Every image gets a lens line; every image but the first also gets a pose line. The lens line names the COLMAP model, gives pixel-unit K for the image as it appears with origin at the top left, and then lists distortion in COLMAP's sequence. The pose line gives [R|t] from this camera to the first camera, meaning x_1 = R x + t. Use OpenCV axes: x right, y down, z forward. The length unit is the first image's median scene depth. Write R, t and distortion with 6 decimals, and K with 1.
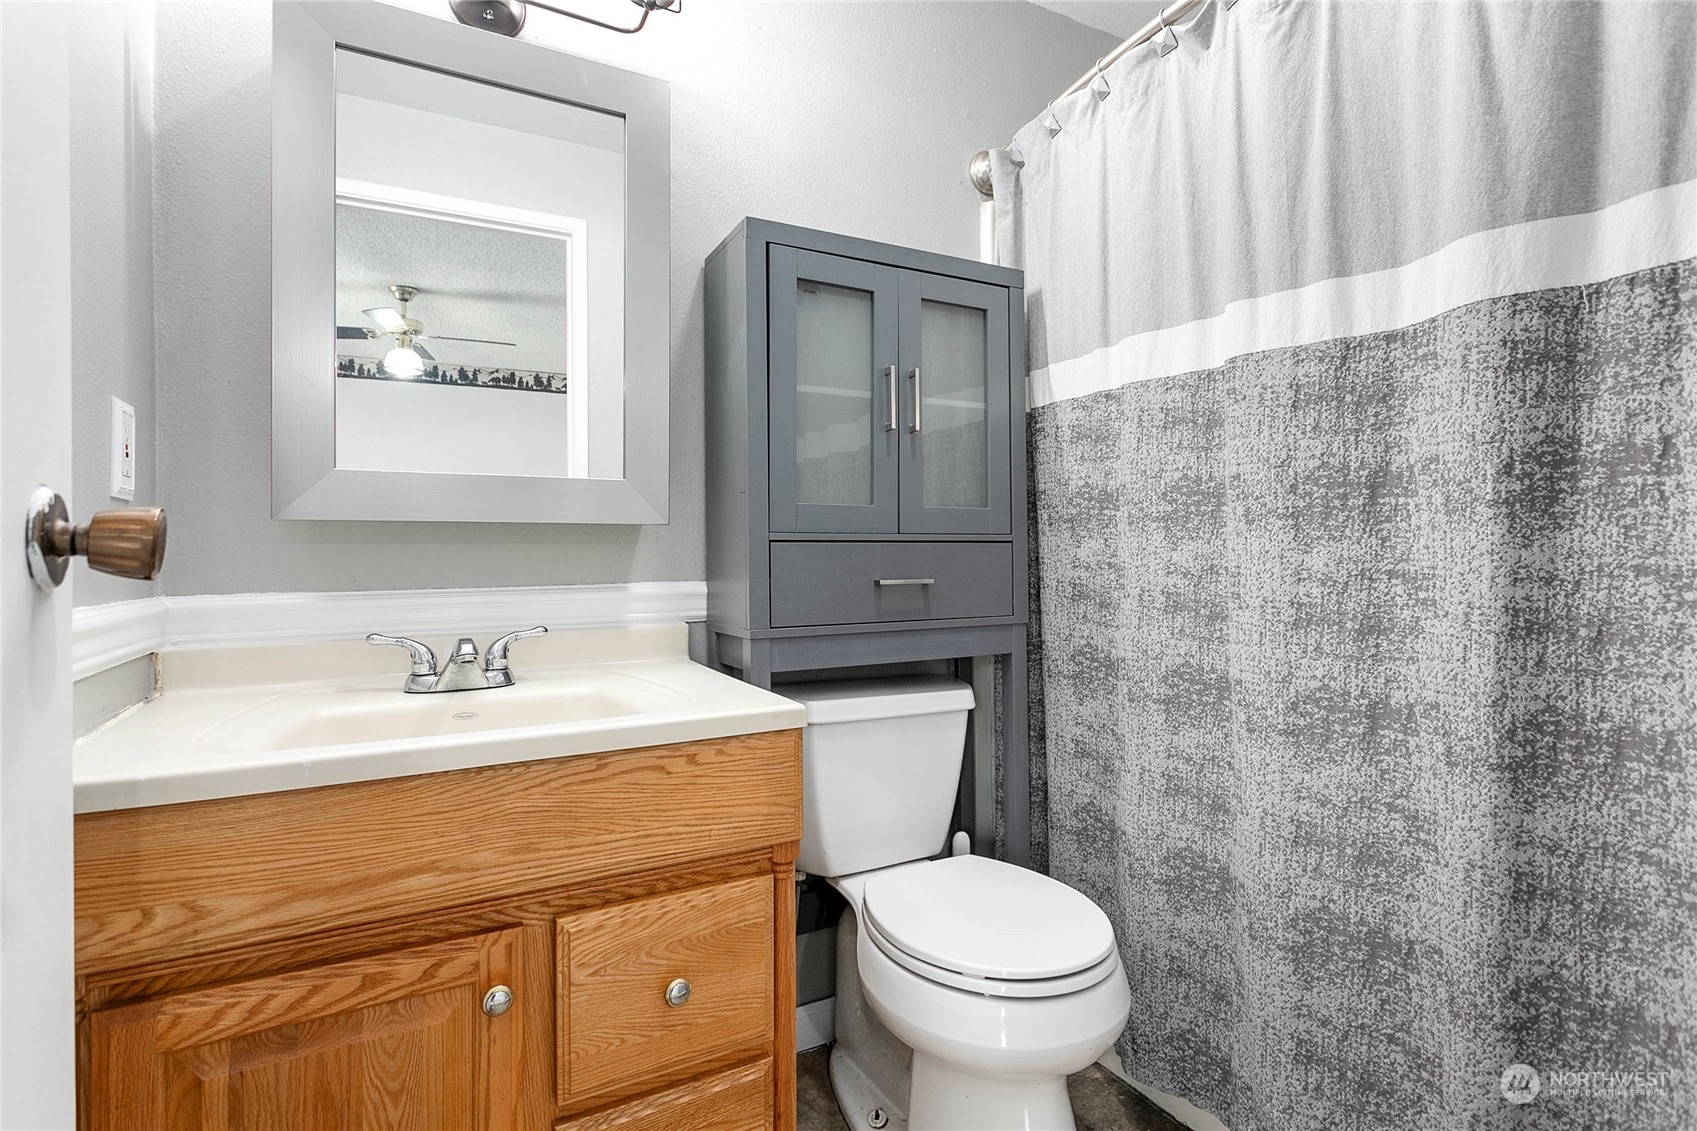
lens RADIAL K [[801.1, 0, 848.5], [0, 801.1, 565.5], [0, 0, 1]] dist [0.003926, 0.000615]
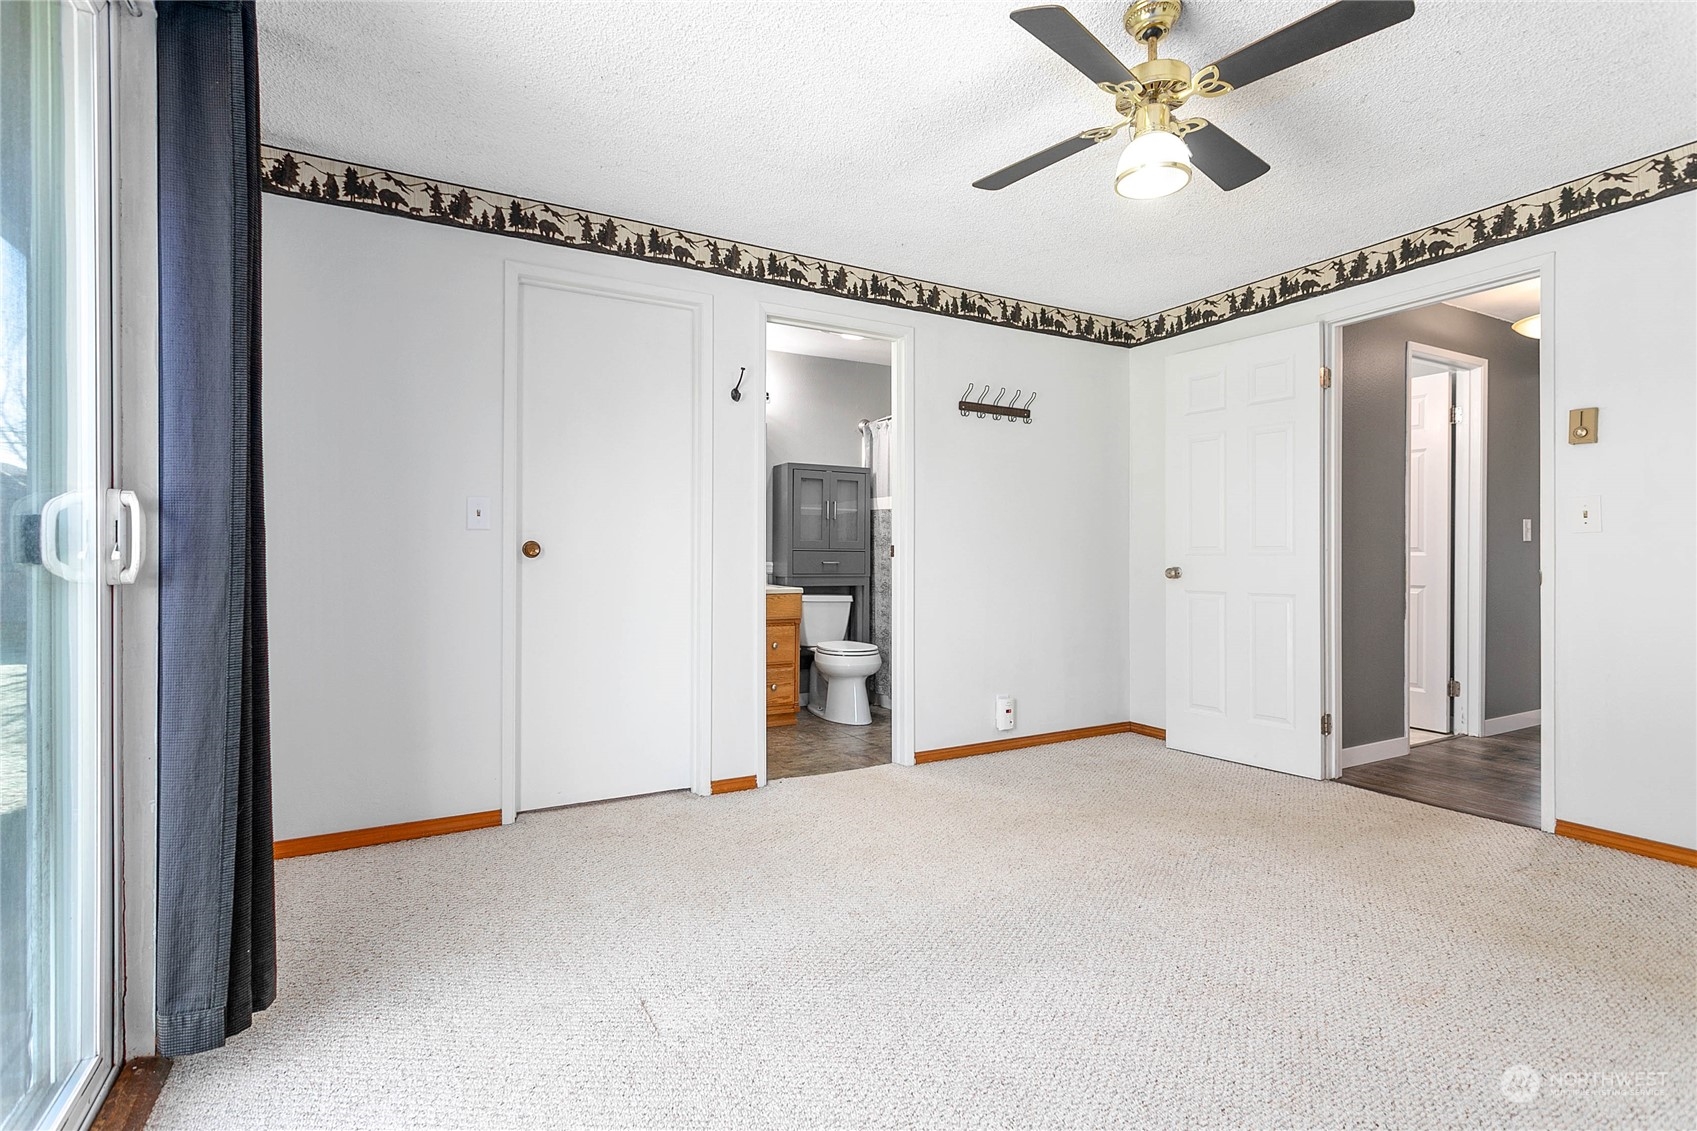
lens RADIAL K [[801.1, 0, 848.5], [0, 801.1, 565.5], [0, 0, 1]] dist [0.003926, 0.000615]
pose [[0.998863, 0.011067, 0.046373, -0.013127], [-0.011357, 0.999917, 0.006005, 0.009433], [-0.046303, -0.006525, 0.998906, -2.323359]]
